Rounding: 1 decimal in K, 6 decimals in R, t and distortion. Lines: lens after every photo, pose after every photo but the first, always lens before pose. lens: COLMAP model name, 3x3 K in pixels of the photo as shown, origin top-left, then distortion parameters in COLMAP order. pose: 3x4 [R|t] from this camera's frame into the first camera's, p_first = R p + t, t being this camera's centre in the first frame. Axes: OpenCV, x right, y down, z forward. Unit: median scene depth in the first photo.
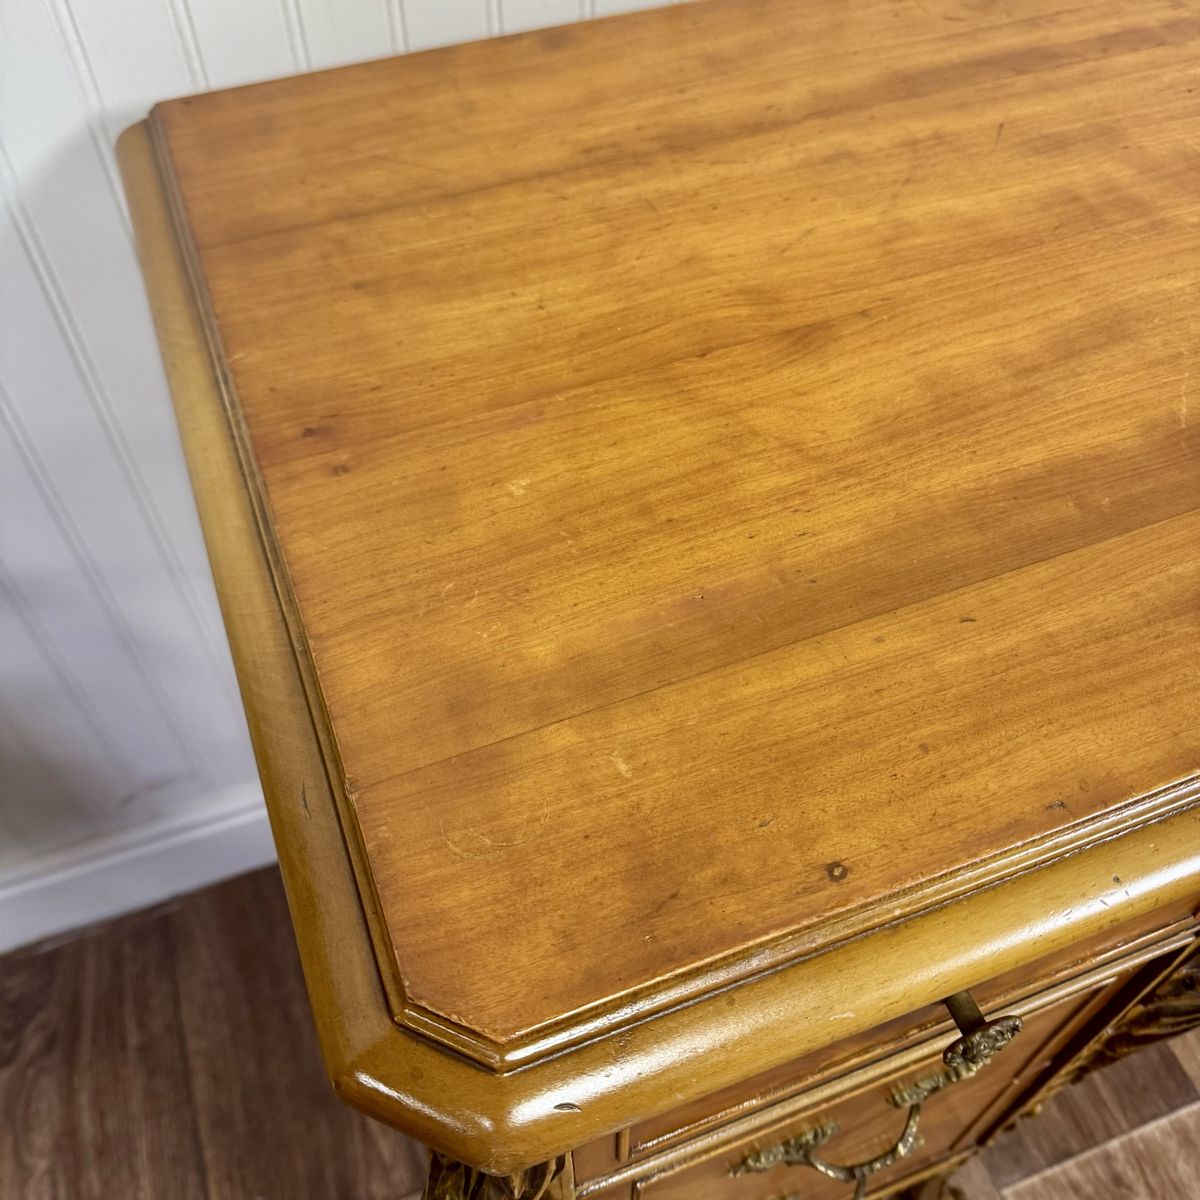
lens RADIAL K [[1182.1, 0, 600.0], [0, 1182.1, 600.0], [0, 0, 1]] dist [0.094184, -0.143252]
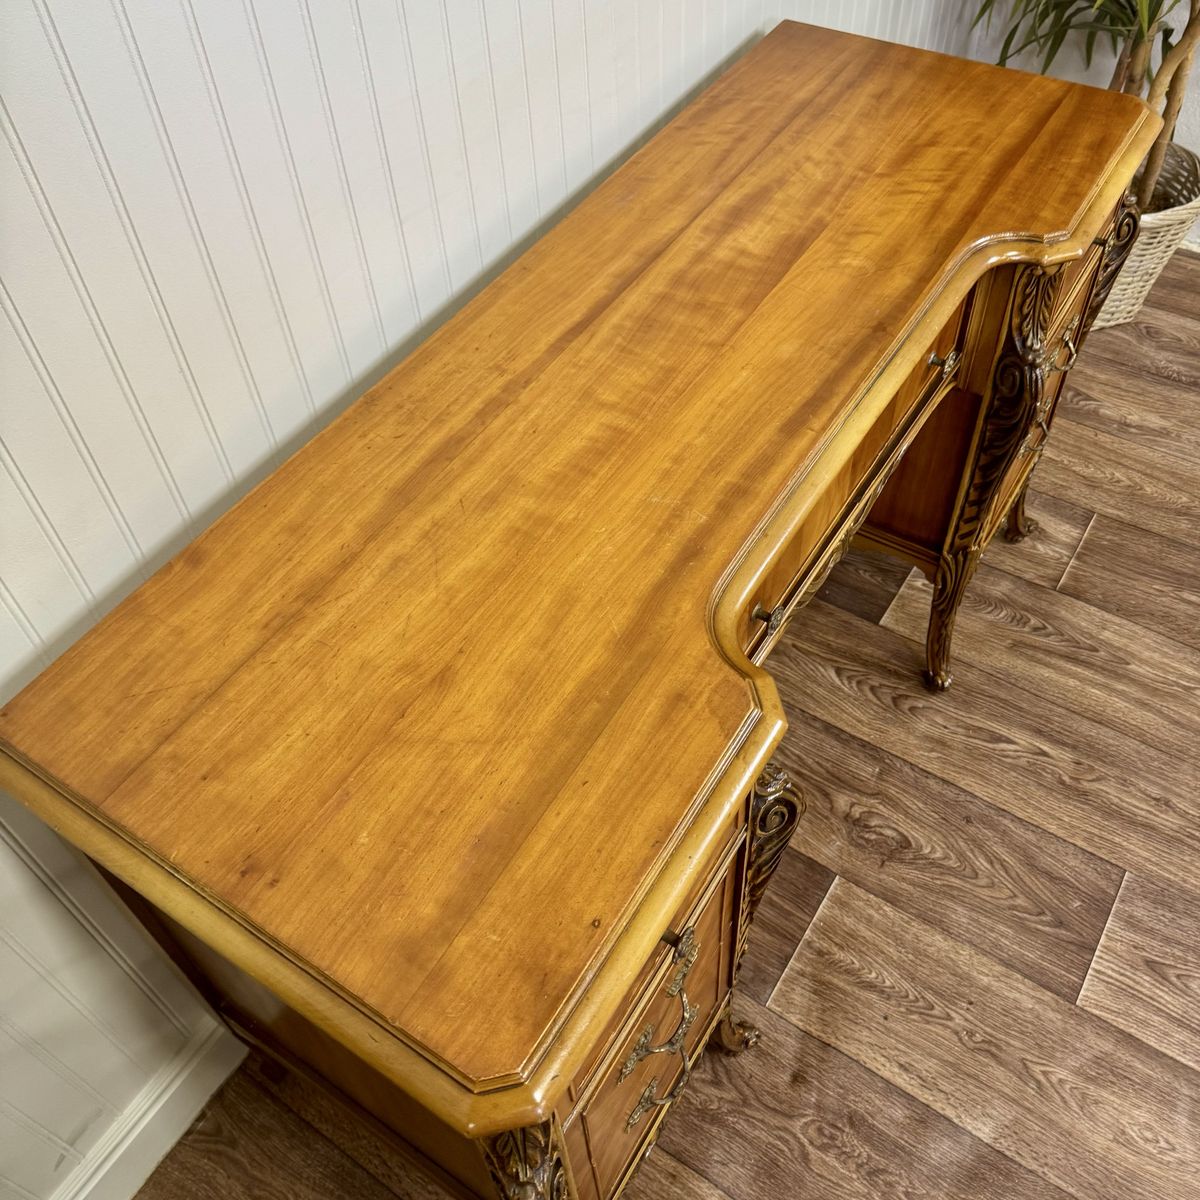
lens RADIAL K [[1127.9, 0, 599.1], [0, 1127.9, 534.8], [0, 0, 1]] dist [0.162369, -0.339409]
pose [[0.813941, -0.460914, 0.353636, -0.166459], [0.488793, 0.872318, 0.011920, -0.320157], [-0.313978, 0.163153, 0.935307, -0.854750]]
